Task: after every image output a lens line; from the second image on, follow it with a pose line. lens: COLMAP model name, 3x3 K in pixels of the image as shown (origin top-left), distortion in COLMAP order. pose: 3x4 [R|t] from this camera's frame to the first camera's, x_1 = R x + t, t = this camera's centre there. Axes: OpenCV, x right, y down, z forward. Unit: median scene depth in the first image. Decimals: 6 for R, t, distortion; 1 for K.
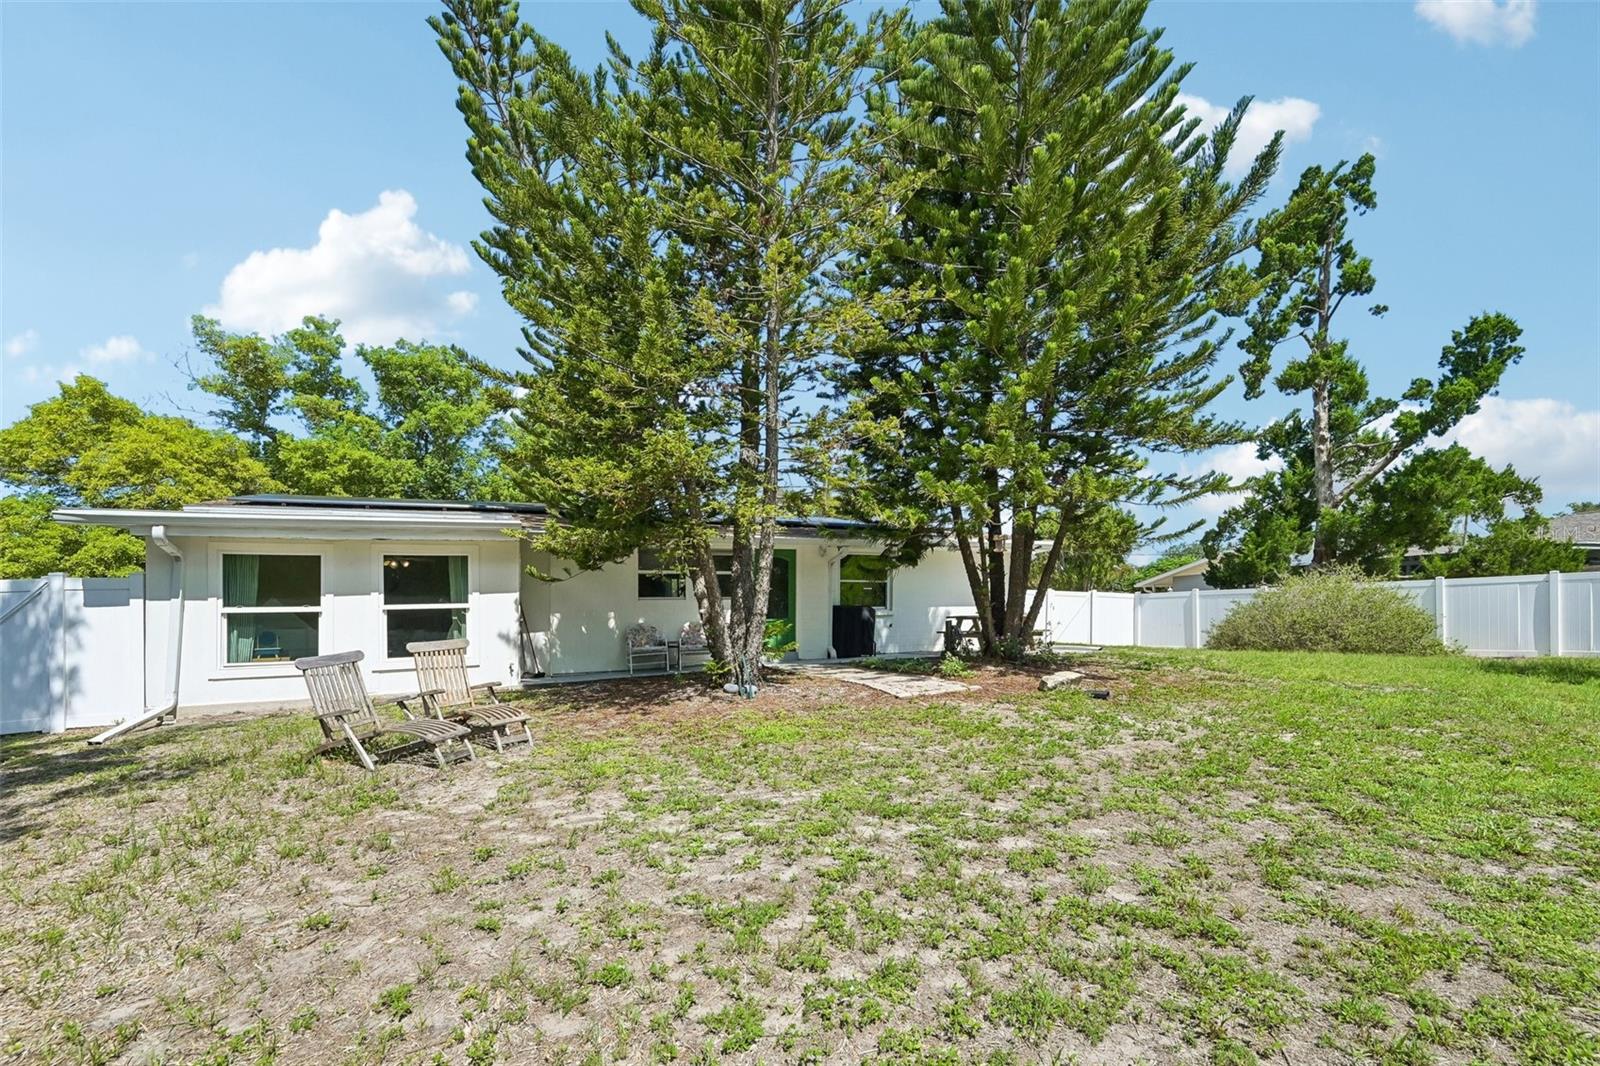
lens RADIAL K [[664.3, 0, 804.3], [0, 664.3, 599.6], [0, 0, 1]] dist [0.002859, 0.000087]
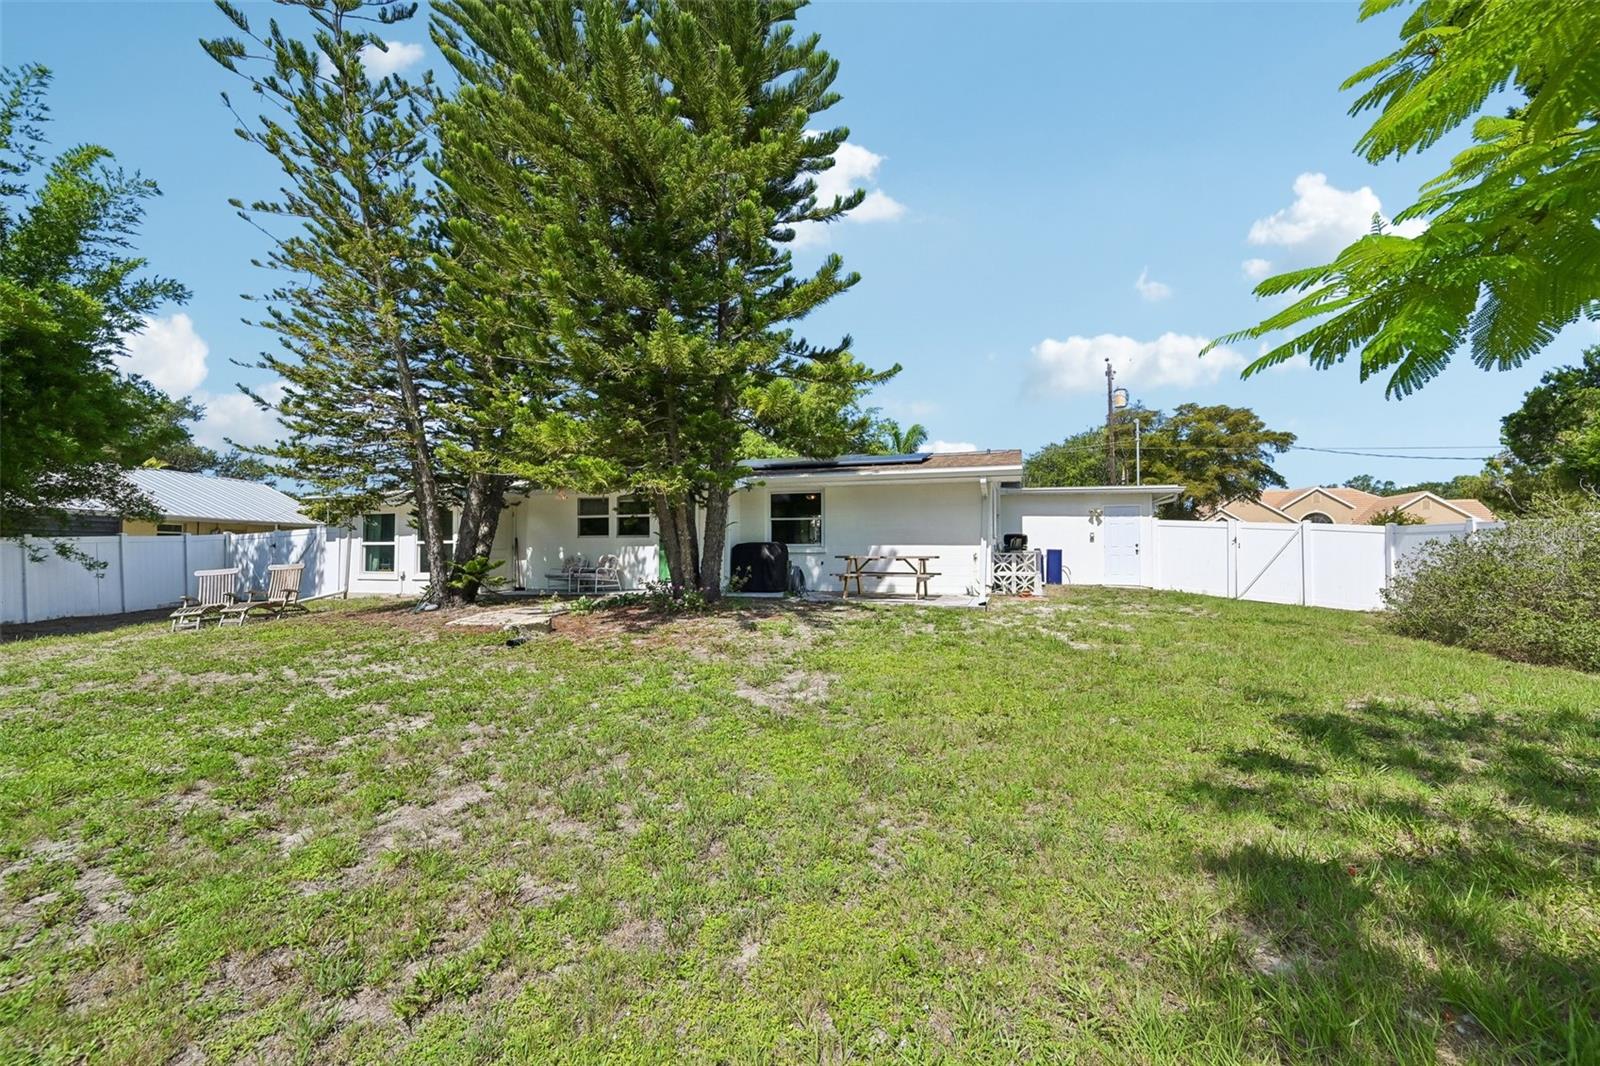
lens RADIAL K [[654.8, 0, 791.9], [0, 654.8, 540.7], [0, 0, 1]] dist [-0.021312, -0.000046]
pose [[0.713046, 0.008794, -0.701062, 1.231879], [0.003275, 0.999869, 0.015873, -0.016724], [0.701110, -0.013614, 0.712923, 0.490386]]
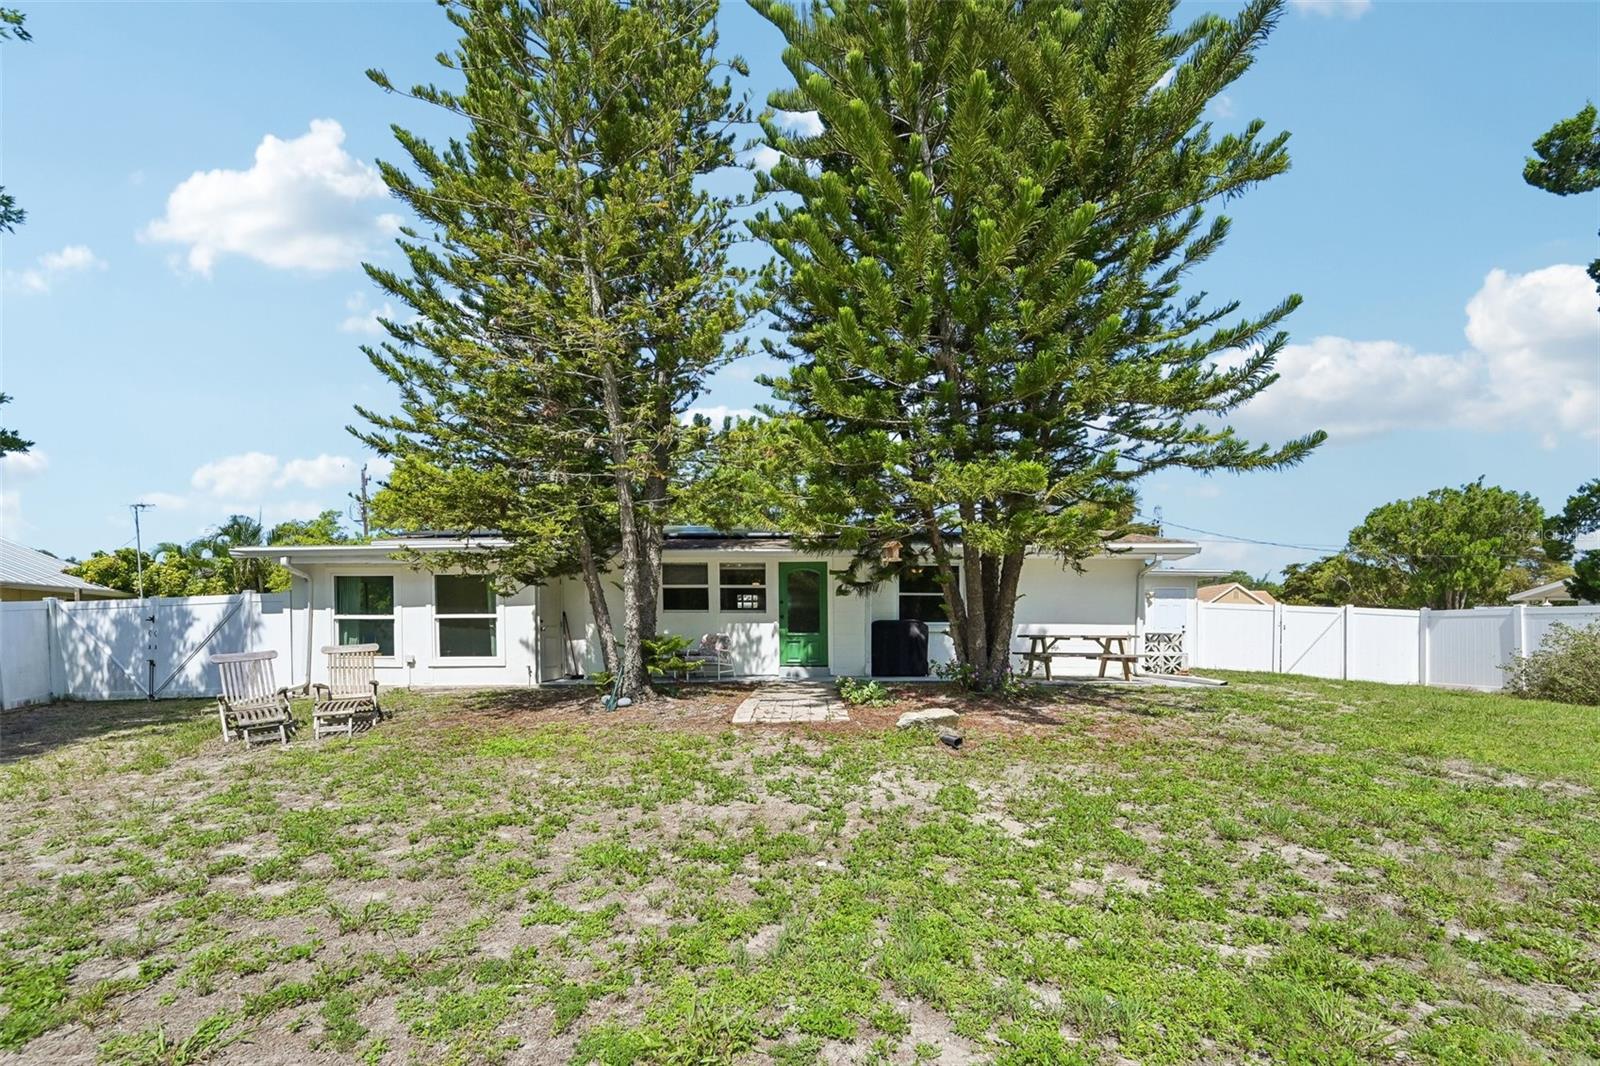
lens RADIAL K [[664.3, 0, 804.3], [0, 664.3, 599.6], [0, 0, 1]] dist [0.002859, 0.000087]
pose [[0.888764, 0.003178, -0.458354, 0.563990], [-0.009917, 0.999875, -0.012296, -0.011425], [0.458258, 0.015473, 0.888685, 0.209408]]
